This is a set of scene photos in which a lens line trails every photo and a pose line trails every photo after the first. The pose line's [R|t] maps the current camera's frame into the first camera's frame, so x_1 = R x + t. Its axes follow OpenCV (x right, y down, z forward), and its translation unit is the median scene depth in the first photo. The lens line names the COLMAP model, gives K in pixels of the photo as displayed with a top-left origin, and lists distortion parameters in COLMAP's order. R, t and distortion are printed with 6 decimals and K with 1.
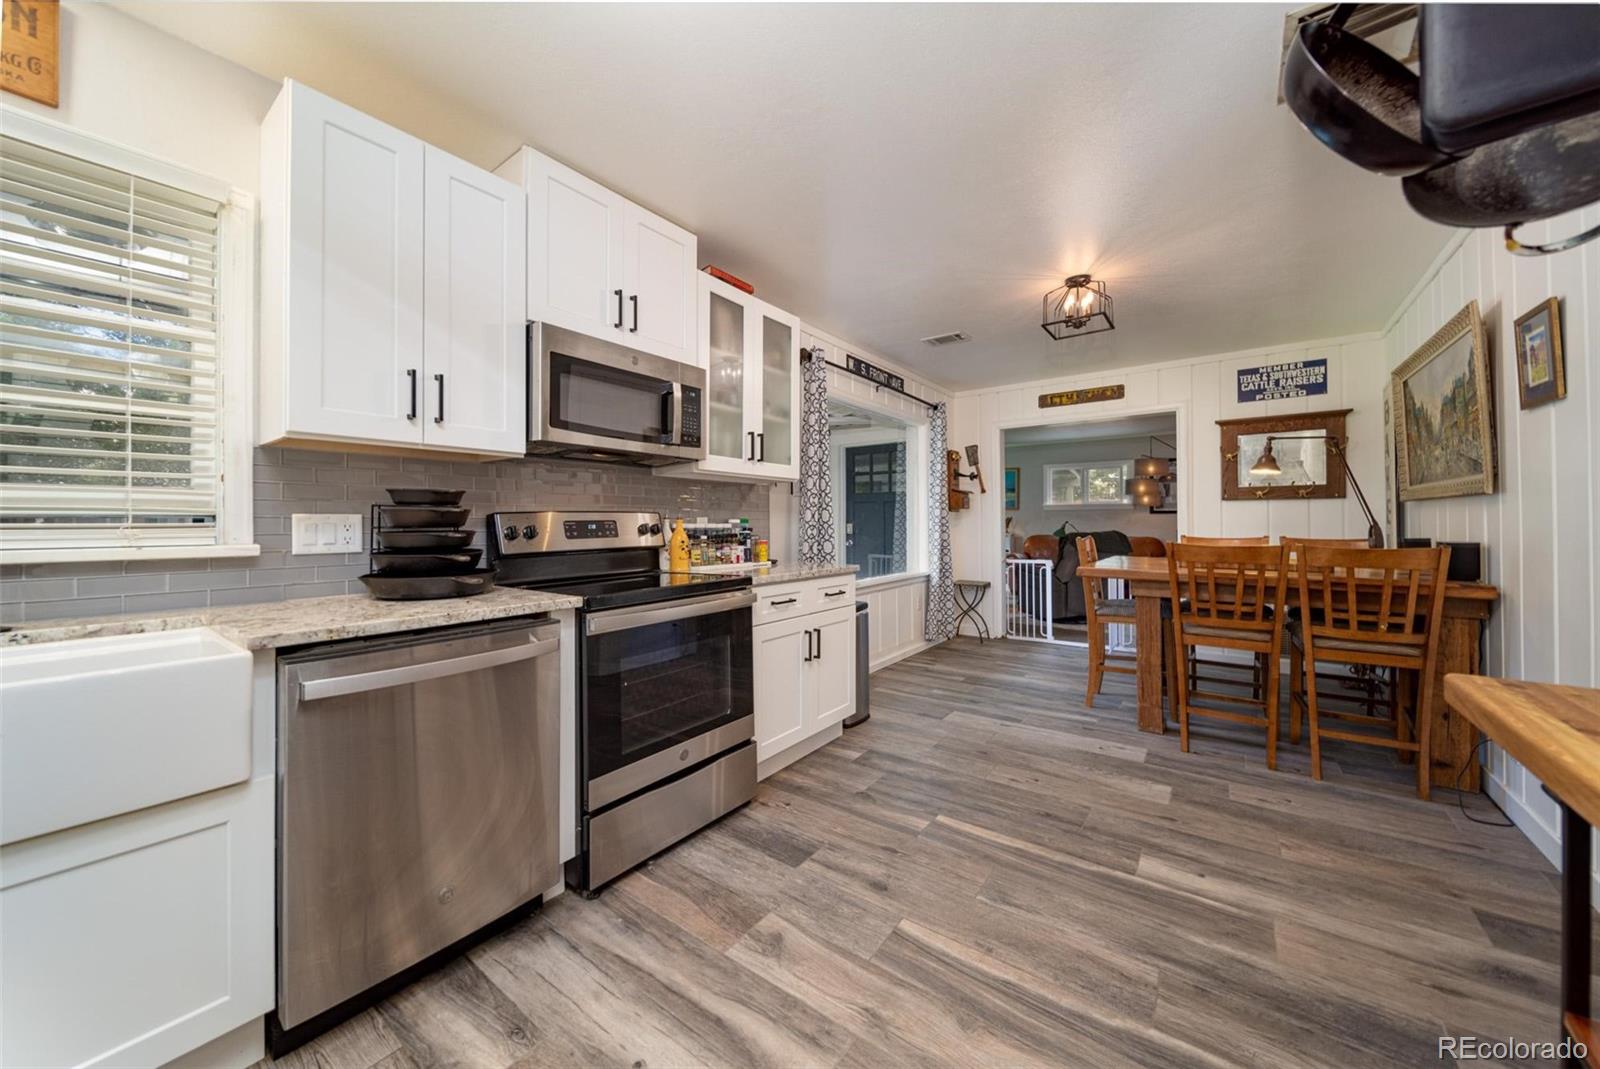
lens RADIAL K [[566.0, 0, 805.2], [0, 566.0, 521.3], [0, 0, 1]] dist [0.003733, -0.003299]
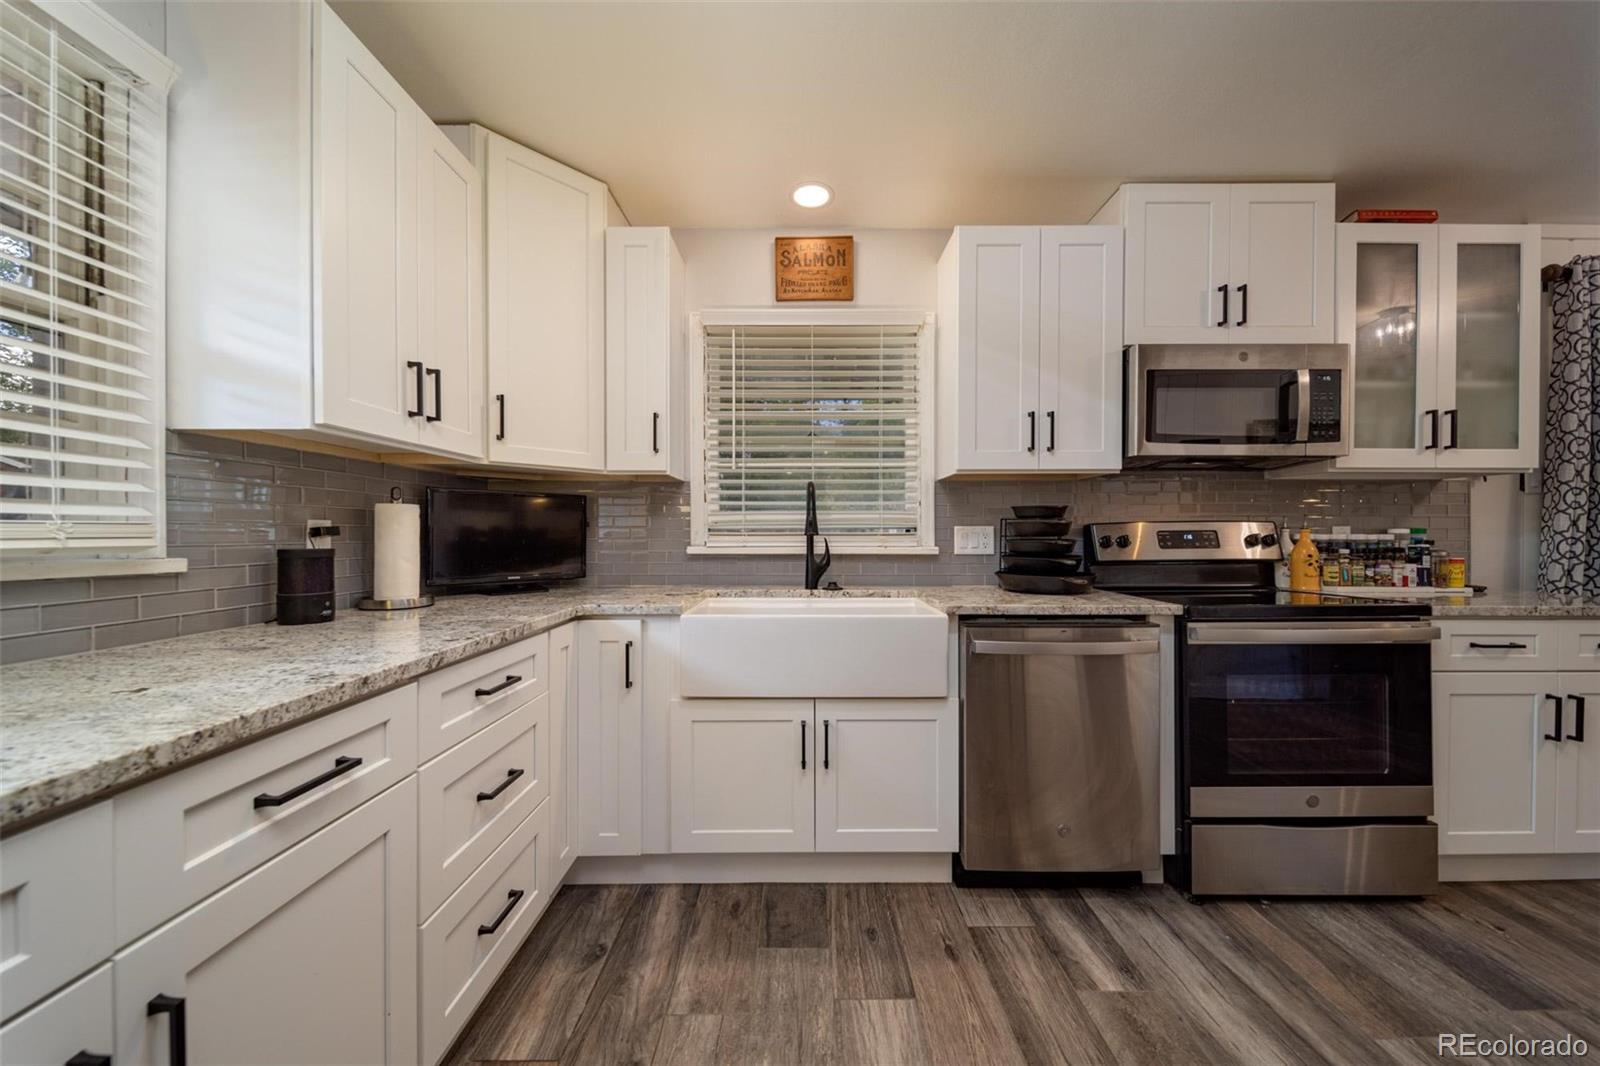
lens RADIAL K [[566.0, 0, 797.6], [0, 566.0, 534.8], [0, 0, 1]] dist [0.003733, -0.003299]
pose [[0.589812, 0.005470, -0.807522, 0.015206], [-0.000260, 0.999978, 0.006584, -0.000321], [0.807540, -0.003673, 0.589801, -0.121838]]
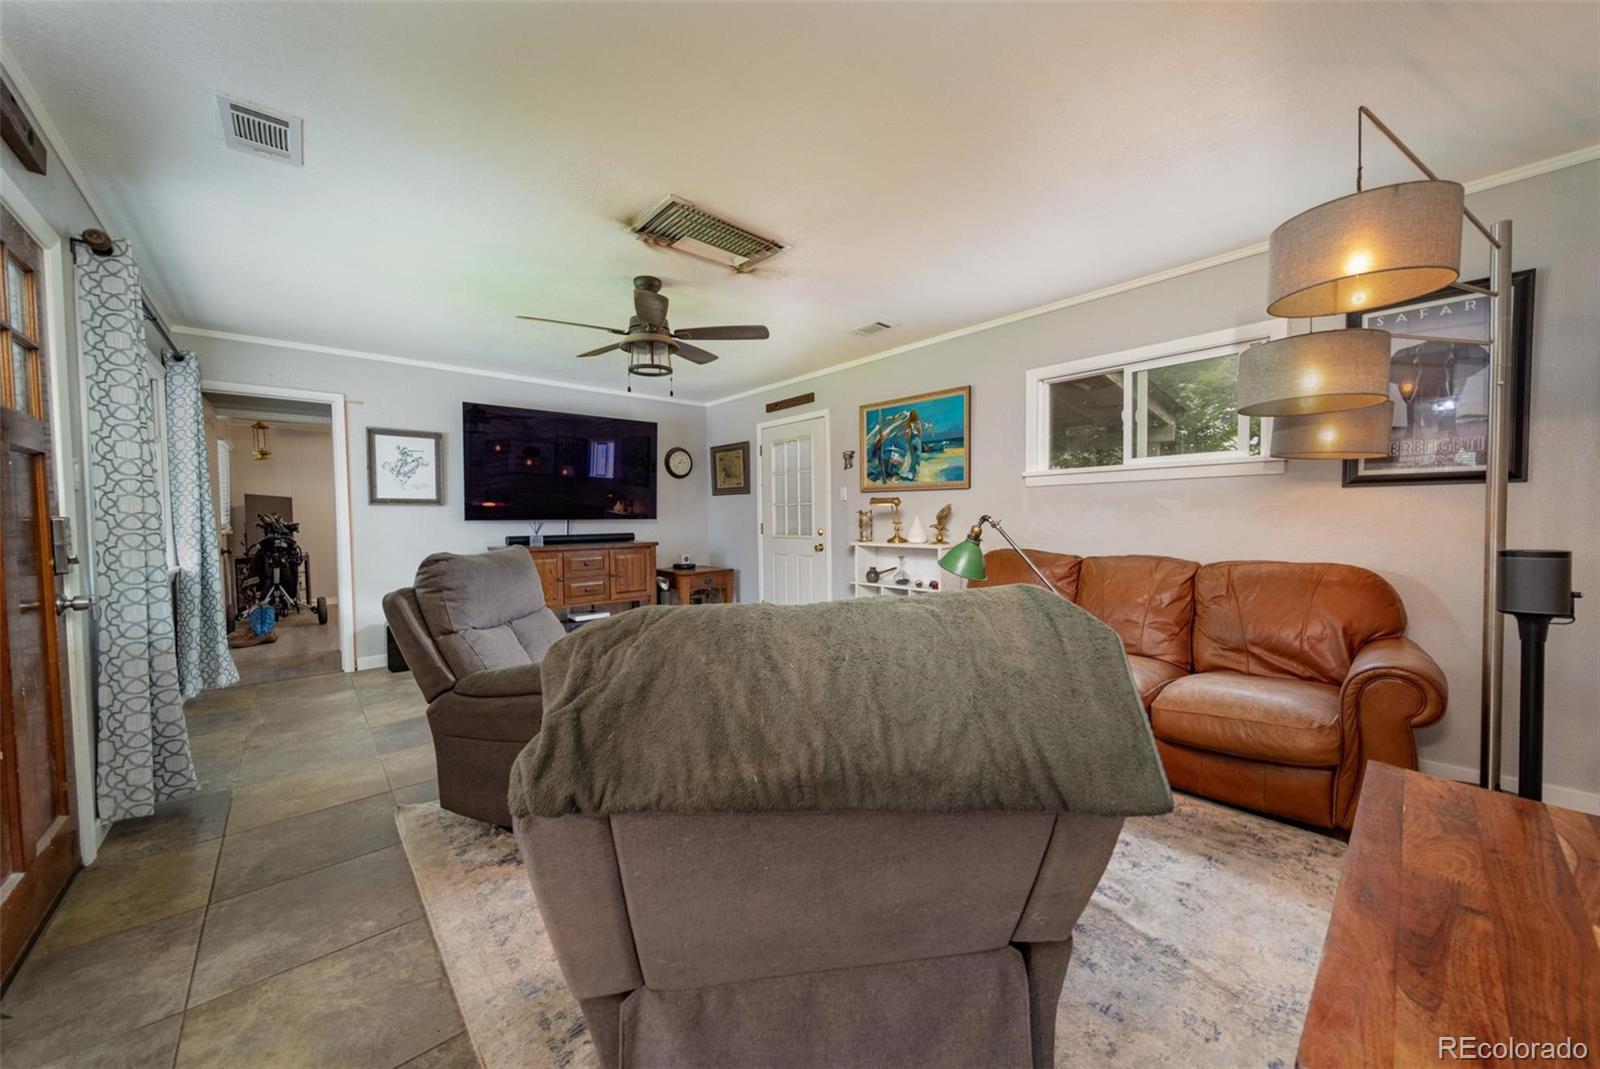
lens RADIAL K [[566.0, 0, 800.8], [0, 566.0, 535.8], [0, 0, 1]] dist [0.003733, -0.003299]
pose [[0.977787, -0.002131, -0.209591, 1.288233], [0.009609, 0.999353, 0.034666, -0.000221], [0.209382, -0.035910, 0.977174, 2.132344]]
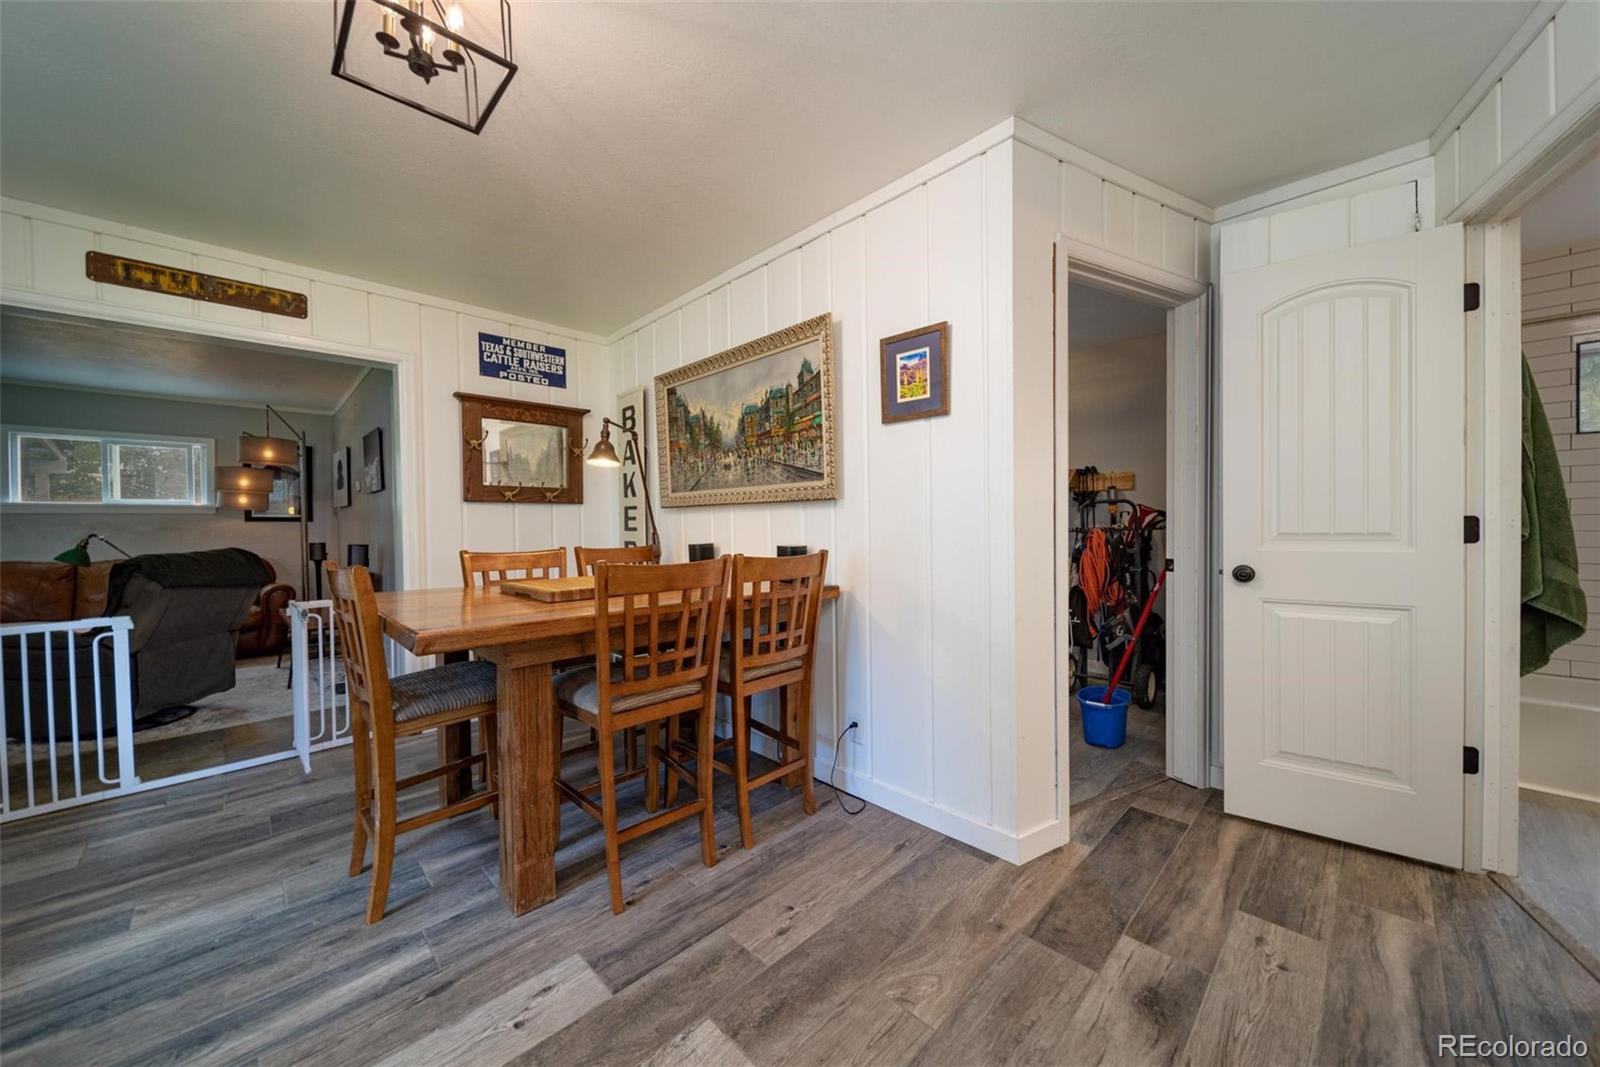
lens RADIAL K [[566.0, 0, 800.6], [0, 566.0, 533.1], [0, 0, 1]] dist [0.003733, -0.003299]
pose [[0.155784, -0.012618, 0.987711, 0.124068], [0.010781, 0.999881, 0.011073, 0.001583], [-0.987732, 0.008923, 0.155902, 0.775157]]
